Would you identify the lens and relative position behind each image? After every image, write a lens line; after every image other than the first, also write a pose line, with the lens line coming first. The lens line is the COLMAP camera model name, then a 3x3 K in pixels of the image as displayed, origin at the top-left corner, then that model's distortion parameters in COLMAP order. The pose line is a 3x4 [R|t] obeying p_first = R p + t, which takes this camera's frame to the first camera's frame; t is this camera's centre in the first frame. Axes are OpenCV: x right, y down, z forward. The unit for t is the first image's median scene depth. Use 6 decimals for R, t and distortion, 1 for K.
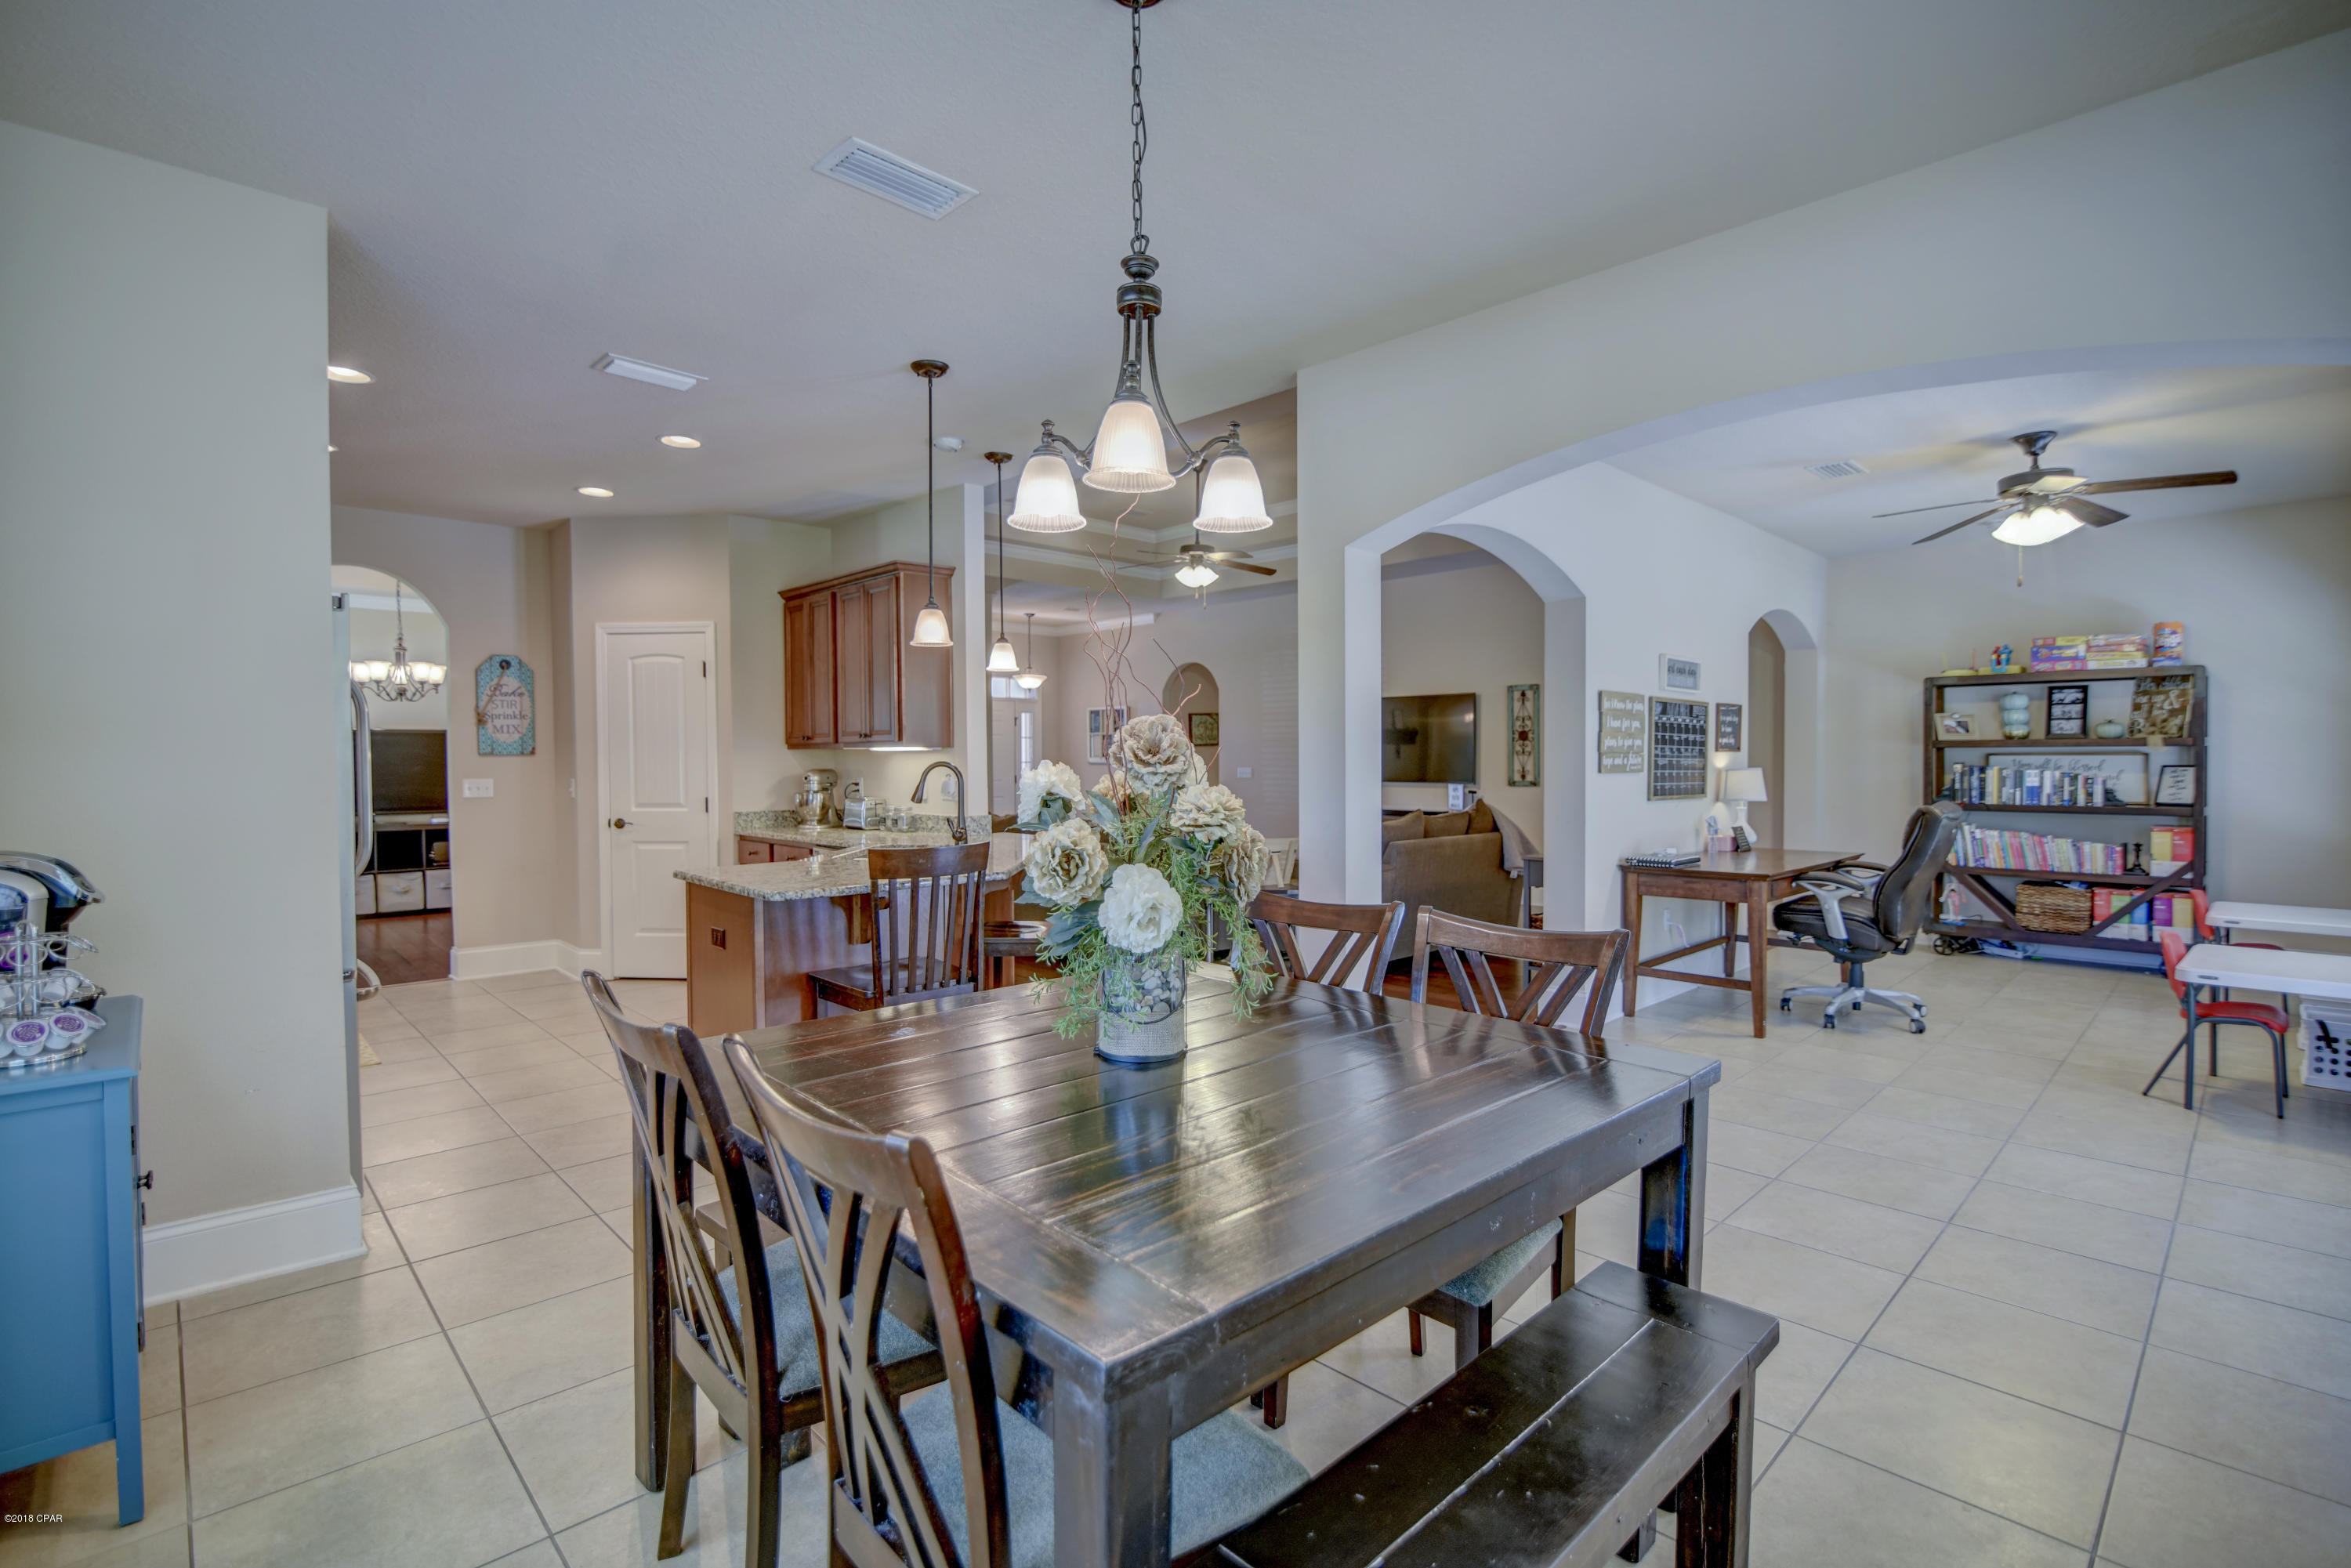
lens RADIAL K [[1077.1, 0, 1169.9], [0, 1077.1, 781.8], [0, 0, 1]] dist [-0.021544, 0.000218]
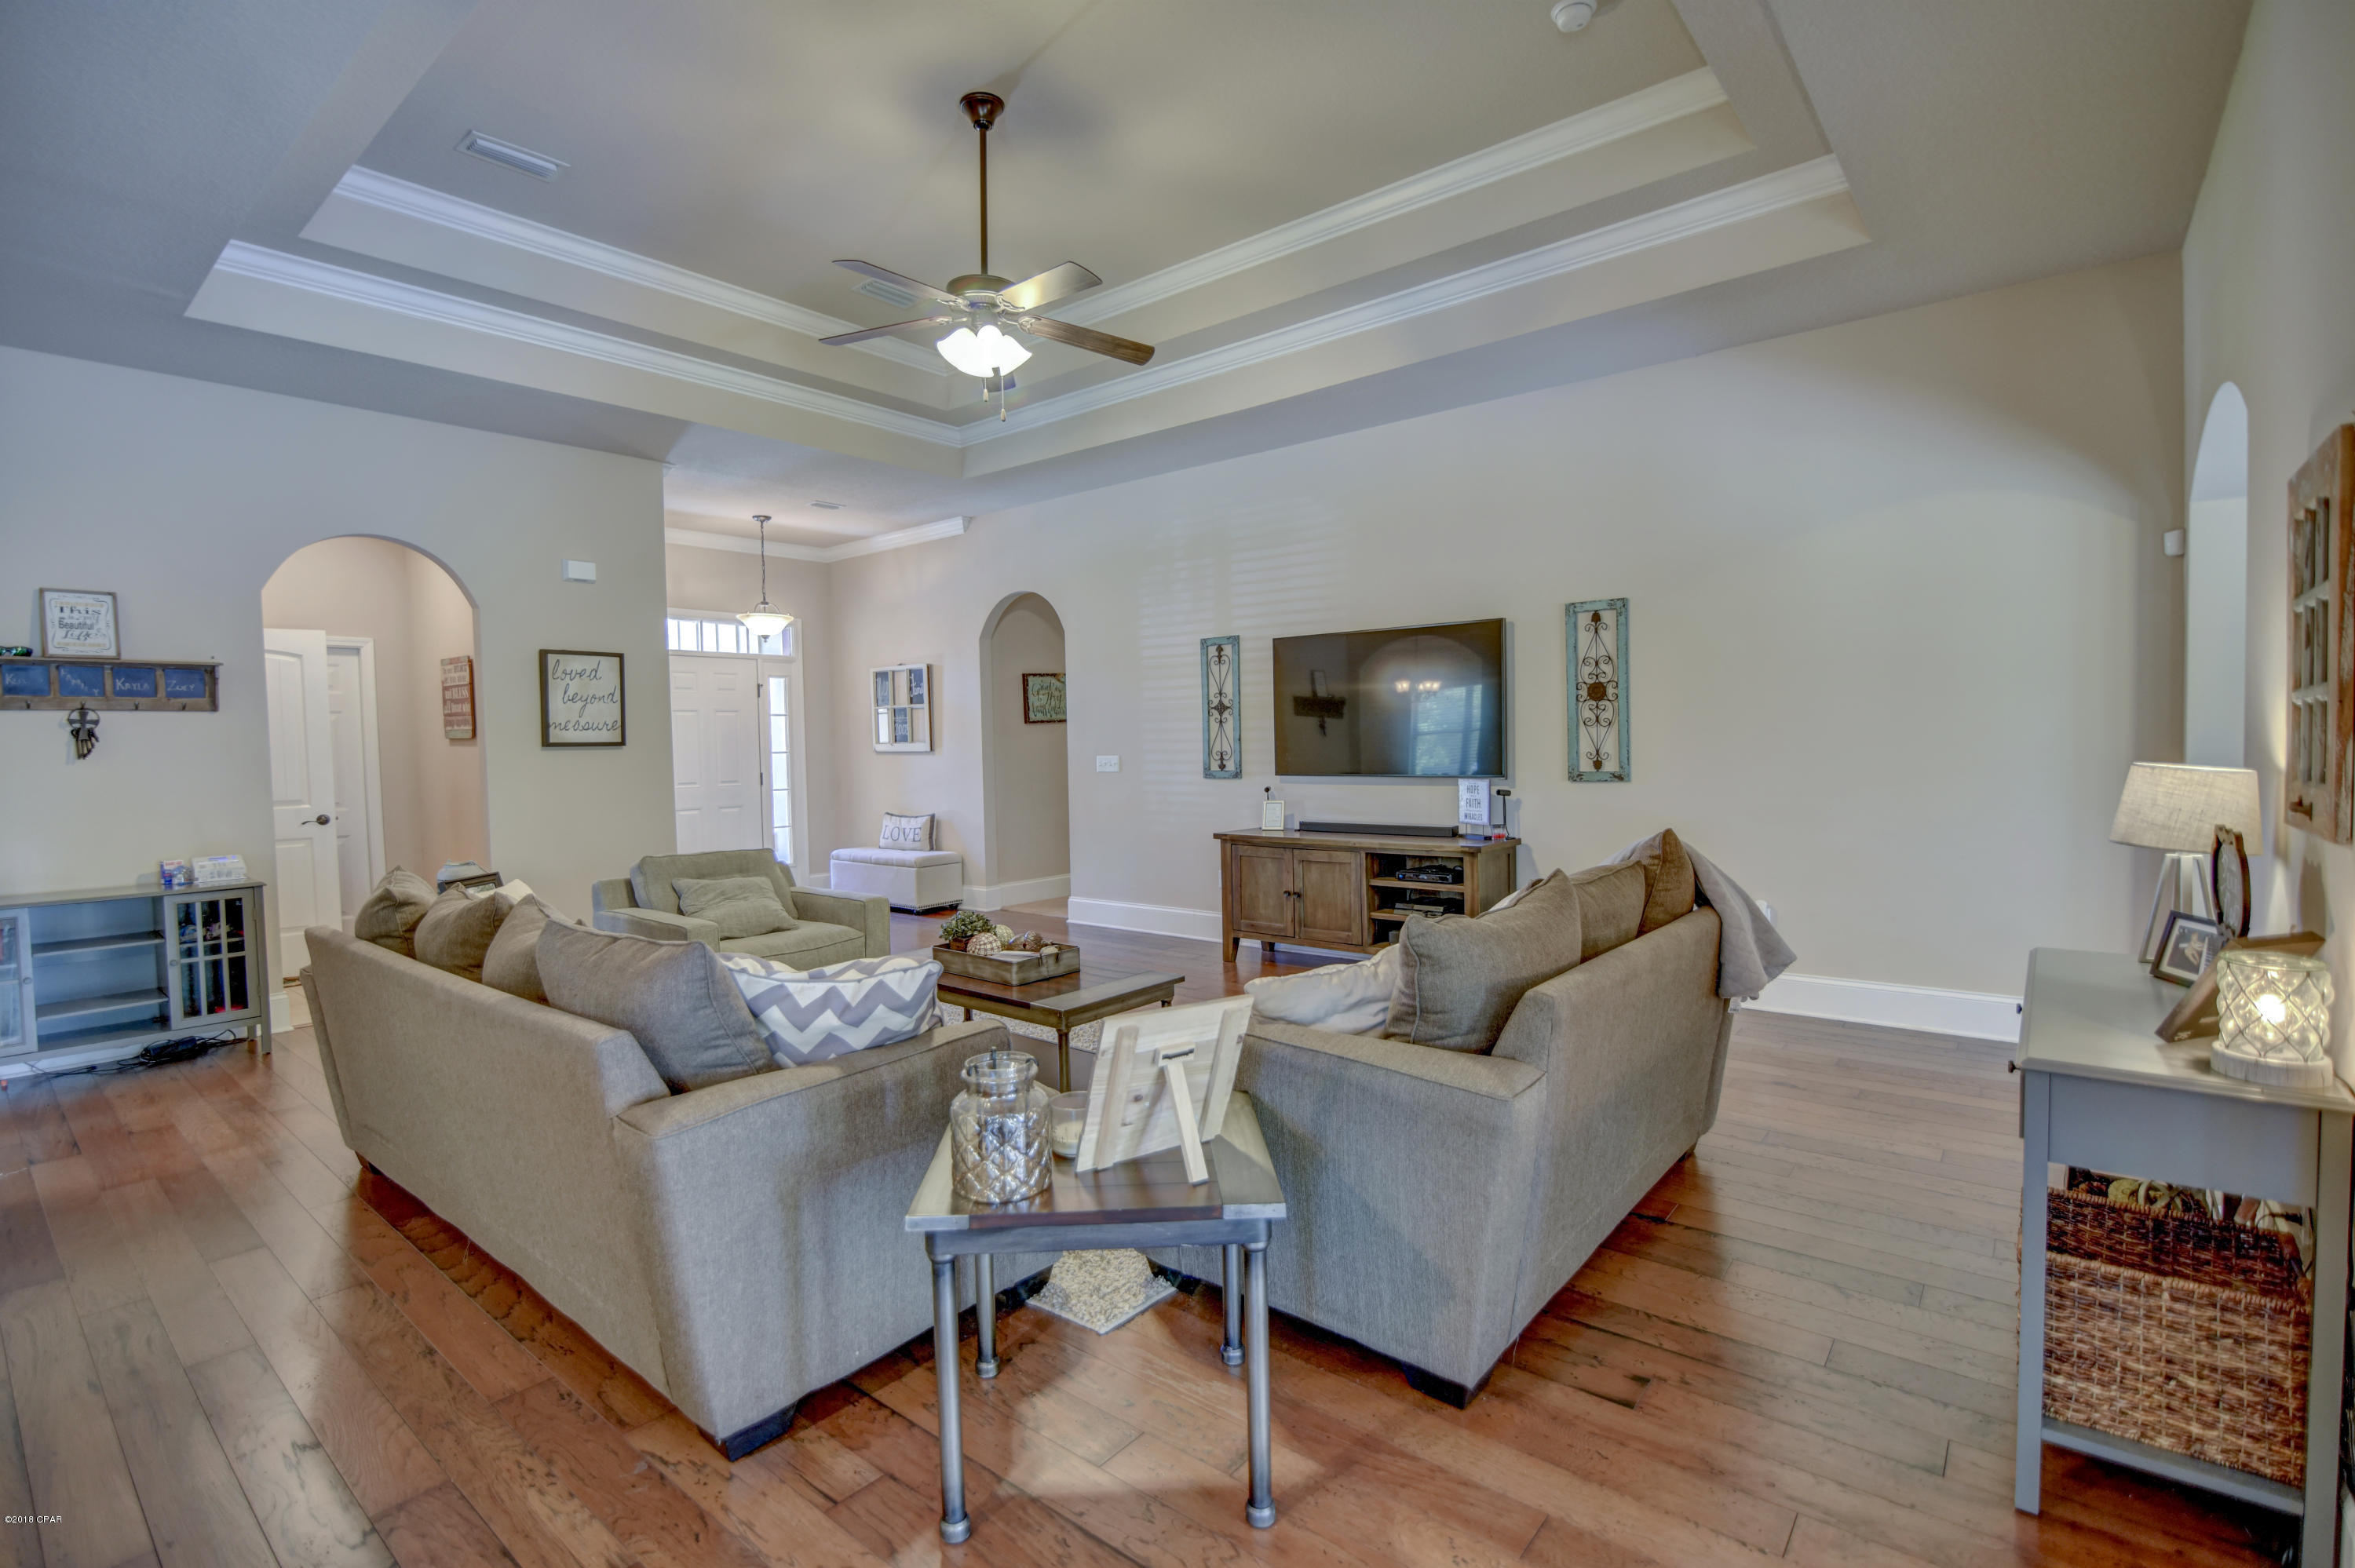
lens RADIAL K [[1082.8, 0, 1183.6], [0, 1082.8, 777.8], [0, 0, 1]] dist [-0.018042, 0.000129]
pose [[0.992122, -0.021733, 0.123373, 0.065485], [0.020260, 0.999708, 0.013180, -0.014296], [-0.123624, -0.010577, 0.992273, 0.697743]]
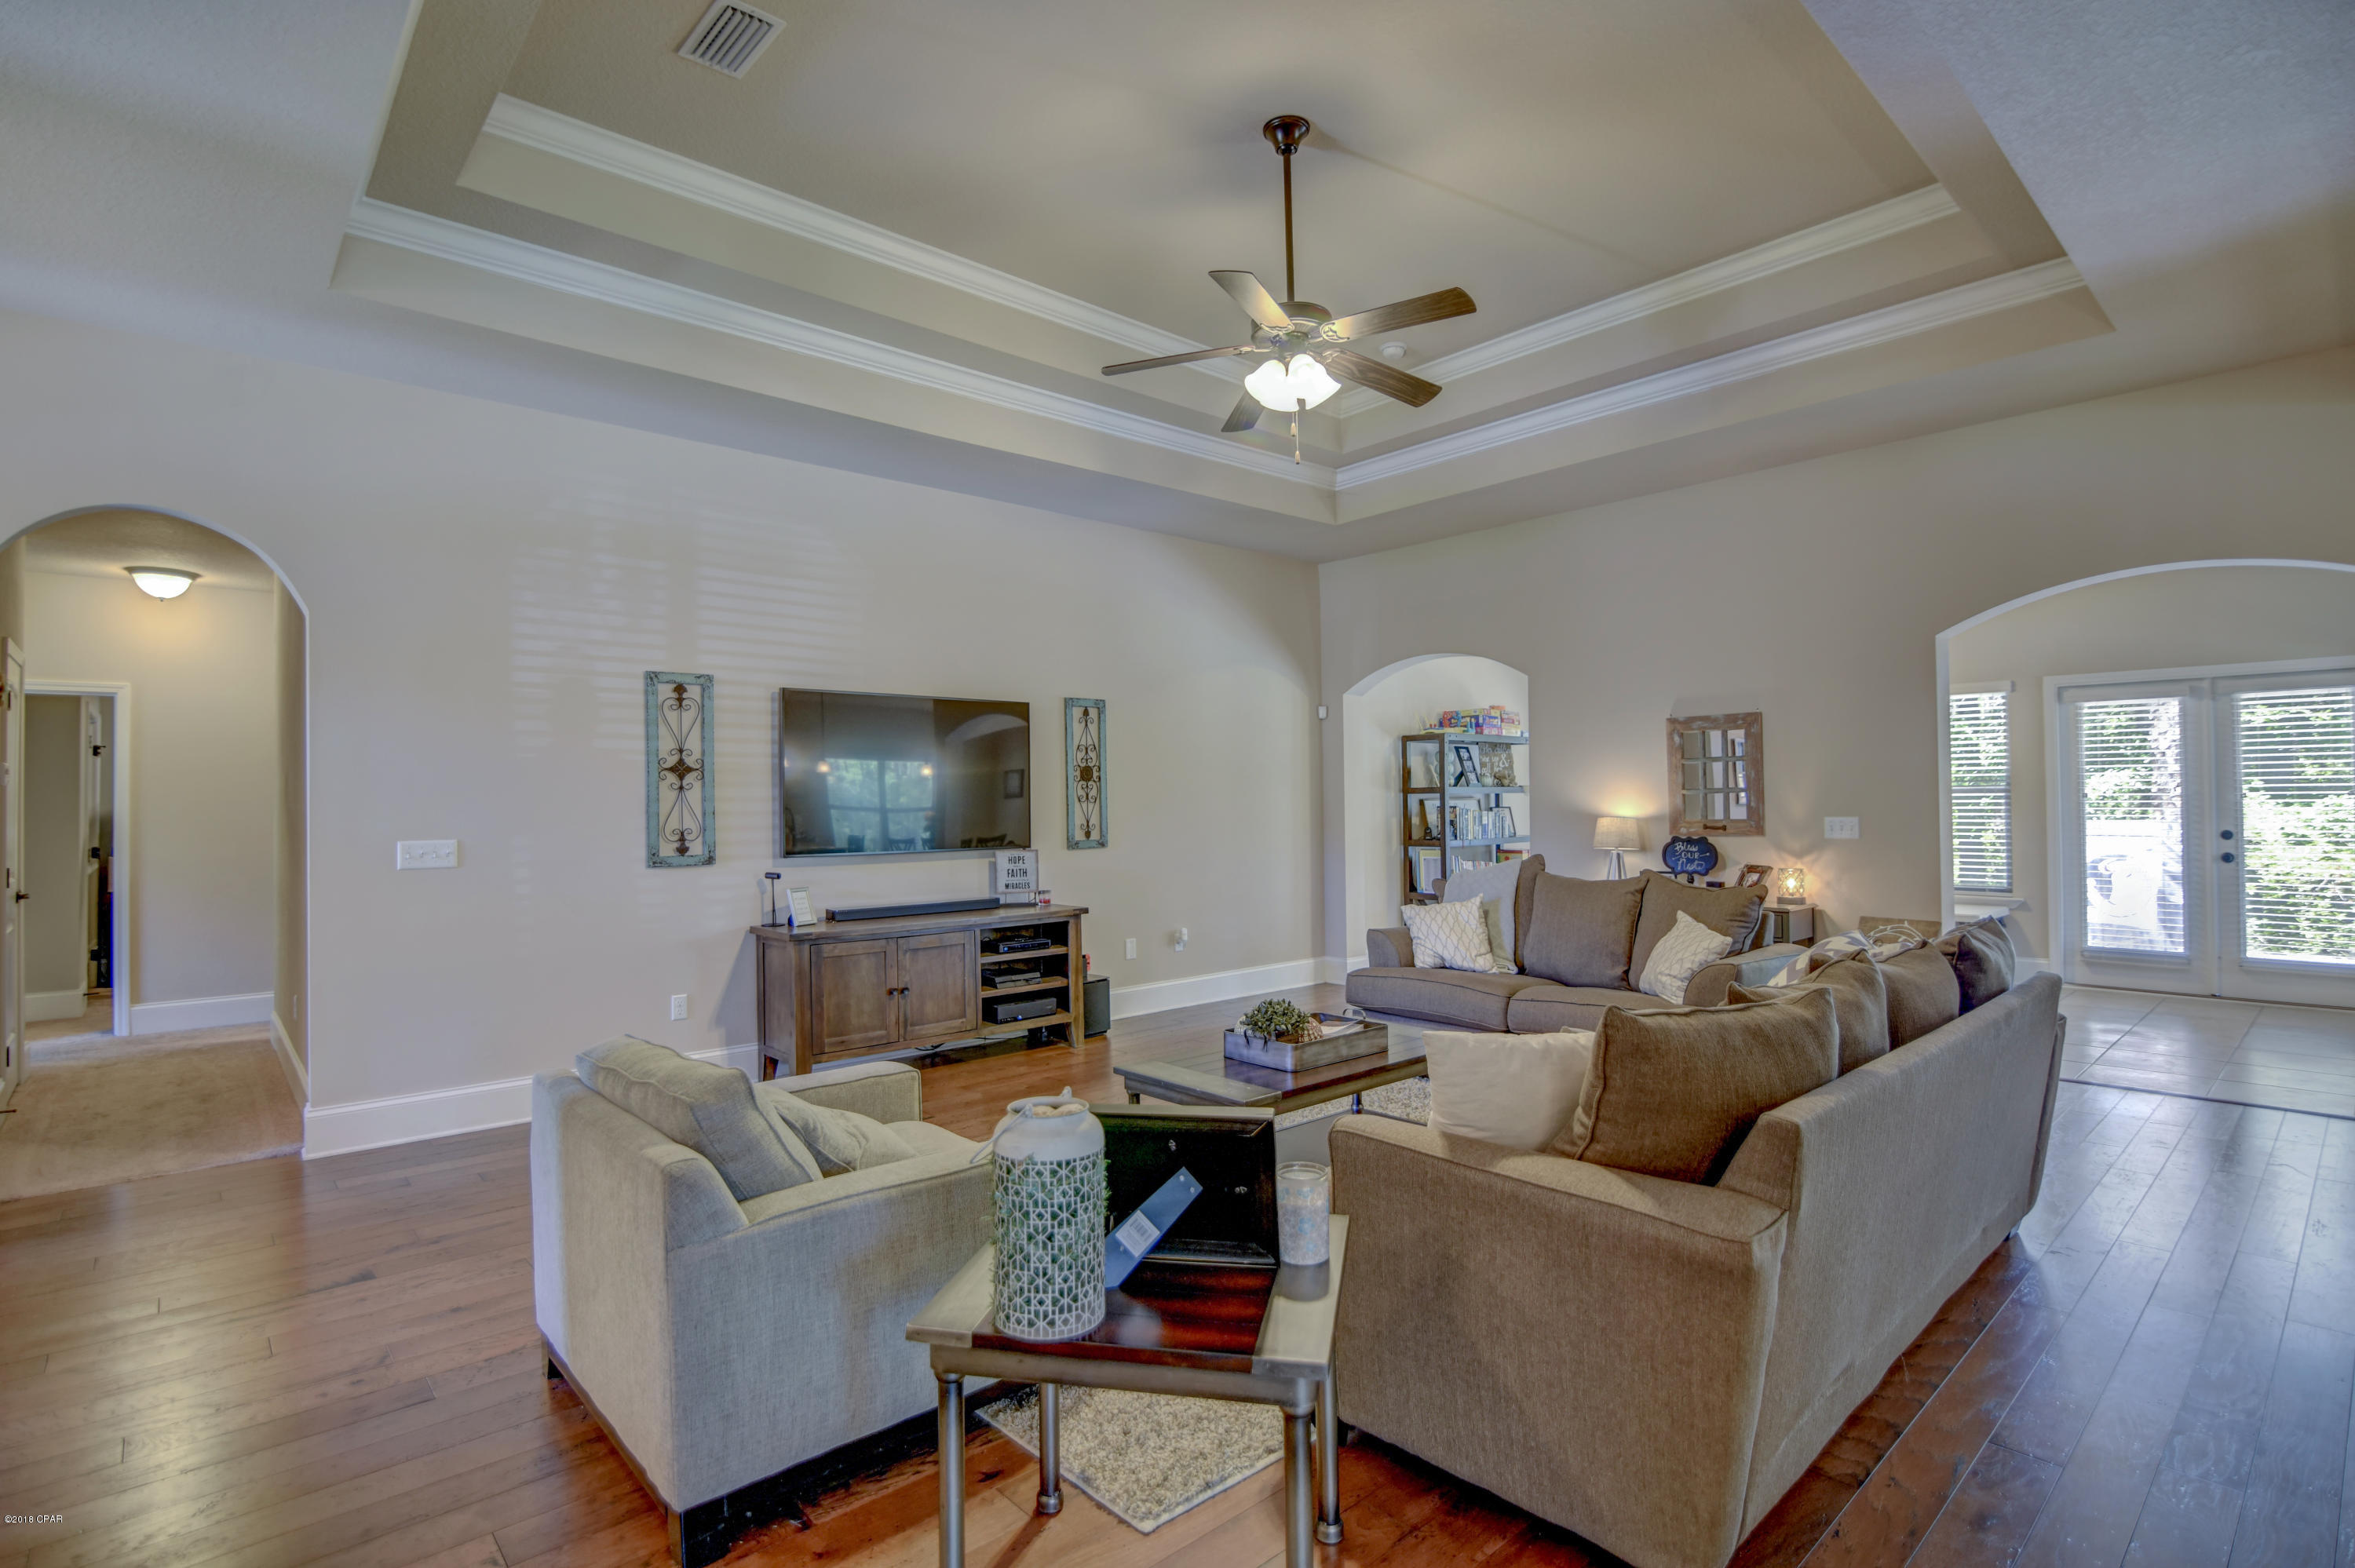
lens RADIAL K [[1125.4, 0, 1170.4], [0, 1125.4, 786.5], [0, 0, 1]] dist [-0.019047, -0.000336]
pose [[0.031288, 0.018225, 0.999344, -0.567076], [0.034532, 0.999217, -0.019304, -0.028813], [-0.998914, 0.035113, 0.030635, 1.386139]]
